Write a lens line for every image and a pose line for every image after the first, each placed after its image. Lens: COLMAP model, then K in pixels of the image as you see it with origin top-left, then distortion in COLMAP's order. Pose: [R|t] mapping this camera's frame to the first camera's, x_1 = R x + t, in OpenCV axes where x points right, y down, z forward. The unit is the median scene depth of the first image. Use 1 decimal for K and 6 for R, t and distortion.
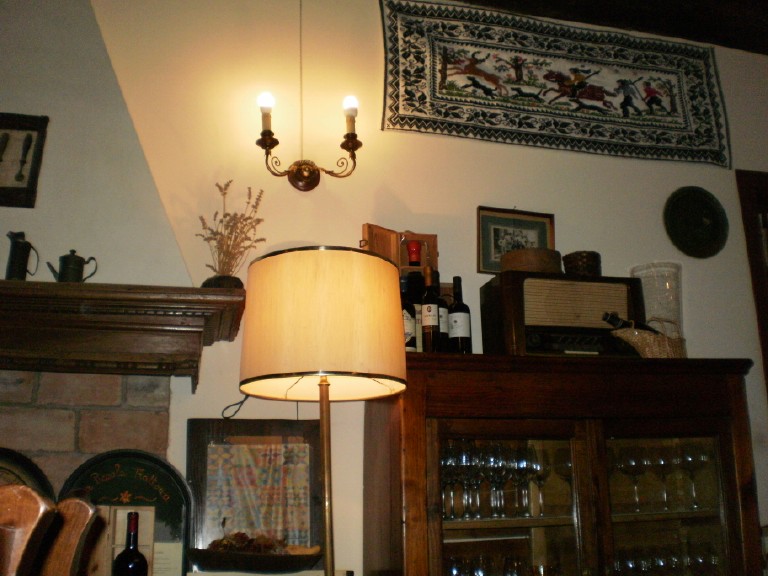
lens RADIAL K [[825.4, 0, 385.2], [0, 825.4, 289.7], [0, 0, 1]] dist [-0.111373, 0.000000]
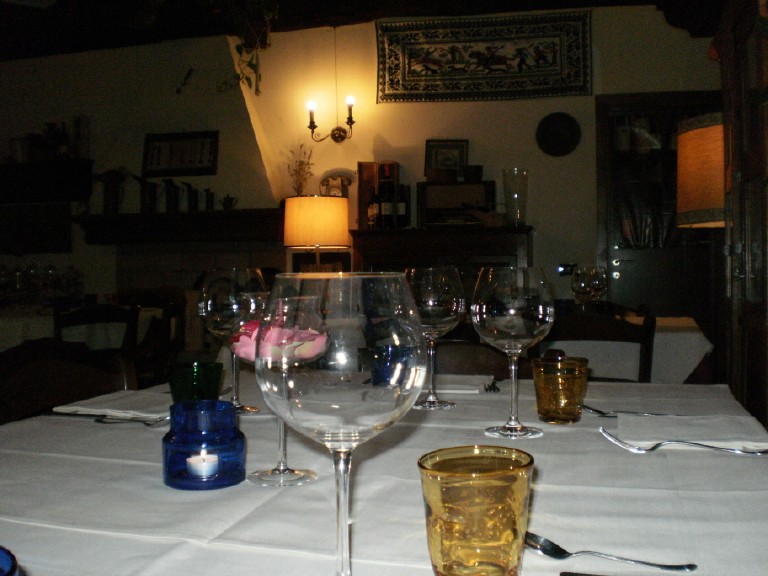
lens RADIAL K [[825.4, 0, 383.1], [0, 825.4, 286.6], [0, 0, 1]] dist [-0.111373, 0.000000]
pose [[0.883772, 0.029723, -0.466974, 0.876973], [0.118486, 0.951240, 0.284788, -0.315466], [0.452669, -0.307017, 0.837157, -0.709698]]
